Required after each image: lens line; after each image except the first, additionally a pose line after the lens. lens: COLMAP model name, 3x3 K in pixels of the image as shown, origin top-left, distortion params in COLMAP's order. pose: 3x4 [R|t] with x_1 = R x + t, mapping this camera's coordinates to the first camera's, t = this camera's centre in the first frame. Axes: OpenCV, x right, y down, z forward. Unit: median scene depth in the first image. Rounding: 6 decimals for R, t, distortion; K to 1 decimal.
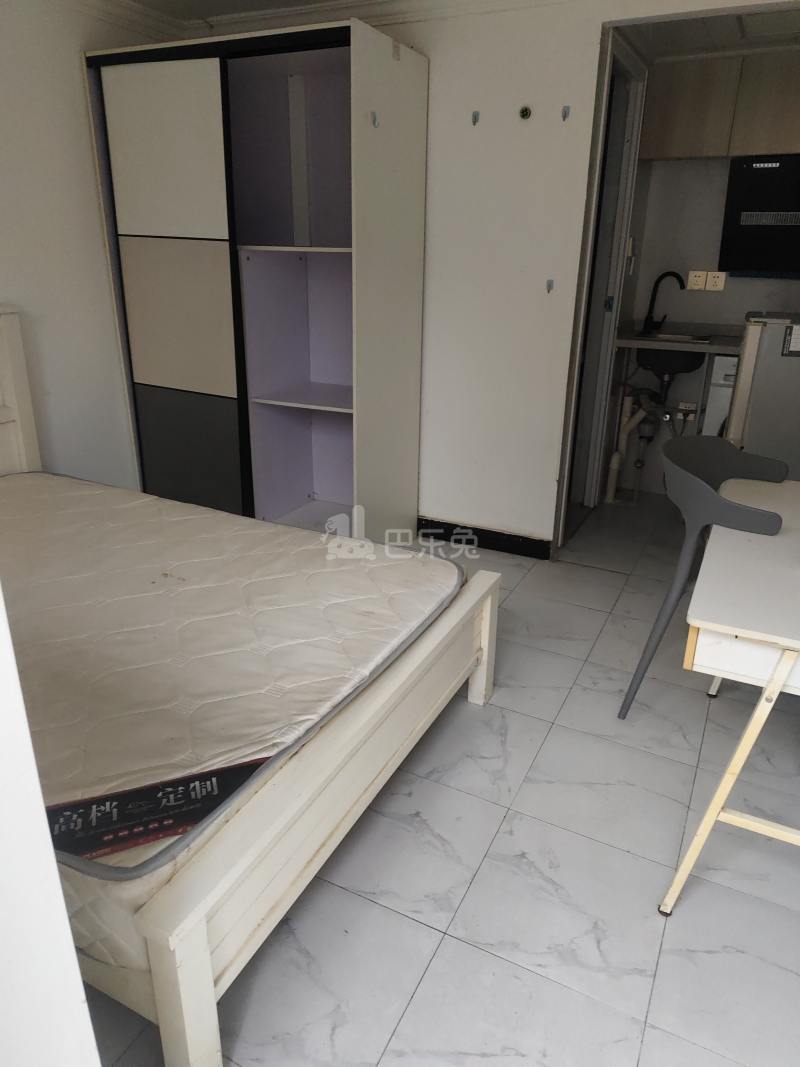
lens RADIAL K [[720.2, 0, 397.6], [0, 720.2, 533.9], [0, 0, 1]] dist [0.037016, -0.037027]
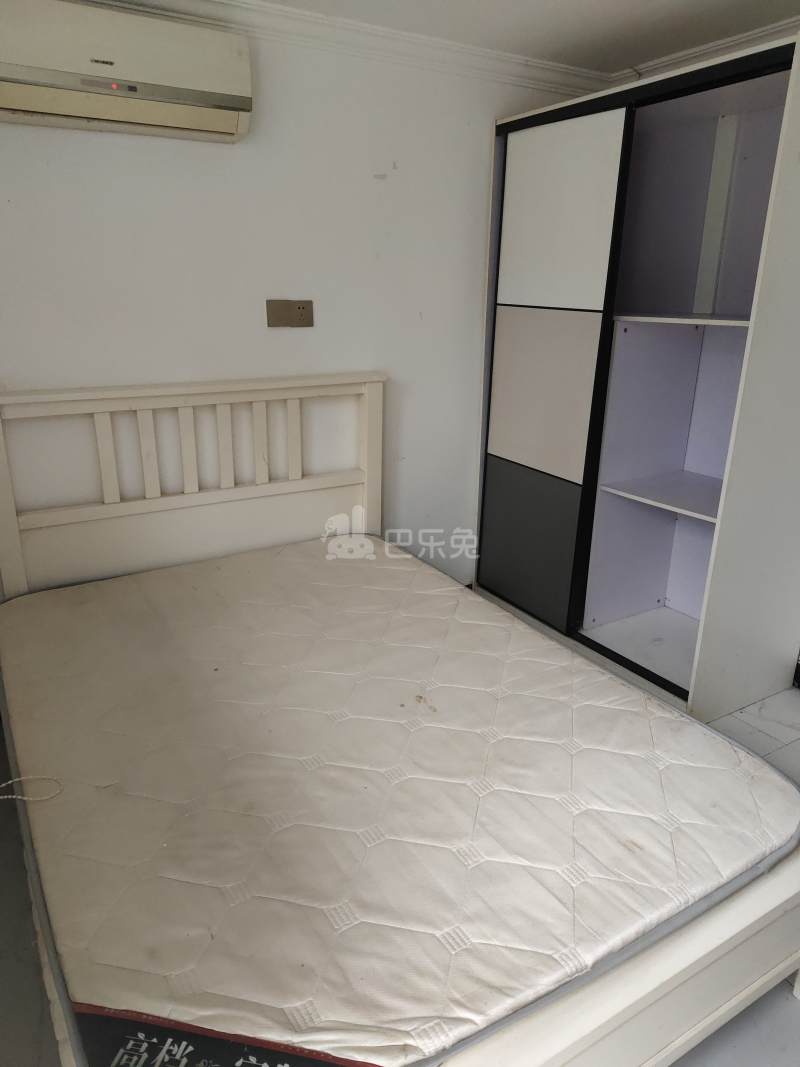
lens RADIAL K [[720.2, 0, 400.1], [0, 720.2, 540.4], [0, 0, 1]] dist [0.037016, -0.037027]
pose [[0.848674, 0.163432, -0.503033, 0.061655], [-0.188785, 0.982018, 0.000549, -0.117953], [0.494078, 0.094499, 0.864267, 0.202697]]
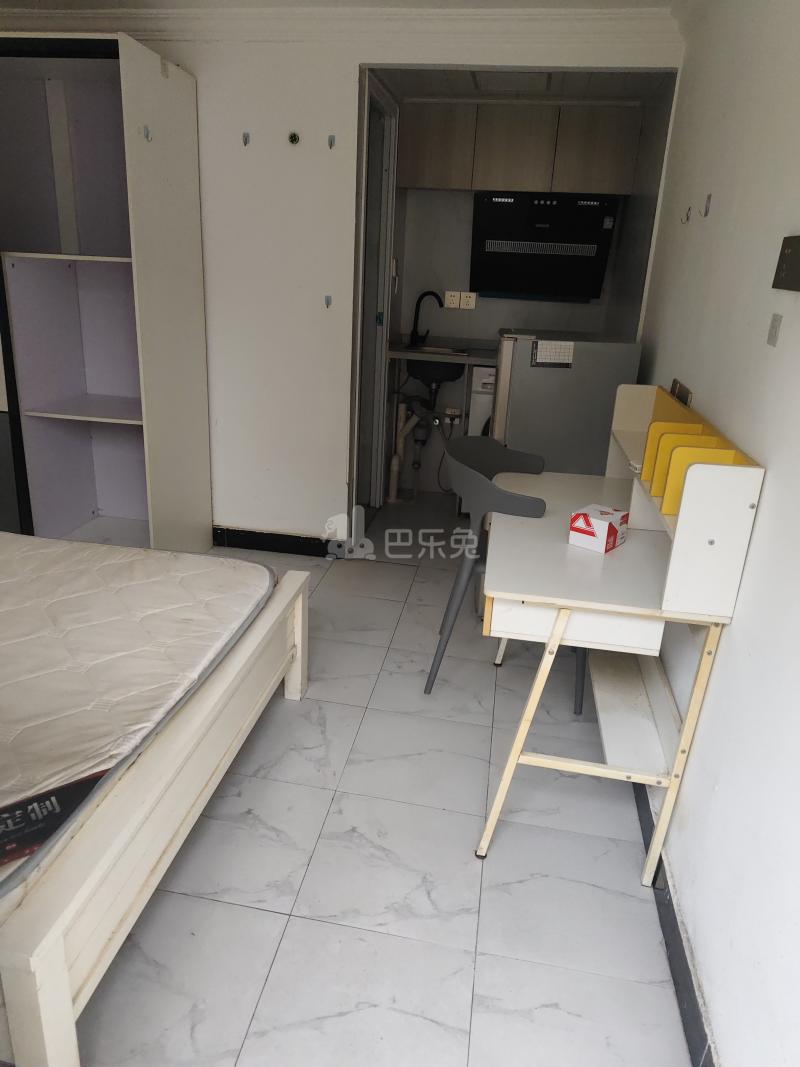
lens RADIAL K [[720.2, 0, 382.7], [0, 720.2, 522.6], [0, 0, 1]] dist [0.037016, -0.037027]
pose [[0.958148, -0.064266, 0.278967, -0.043049], [0.072127, 0.997233, -0.017994, 0.009946], [-0.277039, 0.037362, 0.960132, -0.043224]]
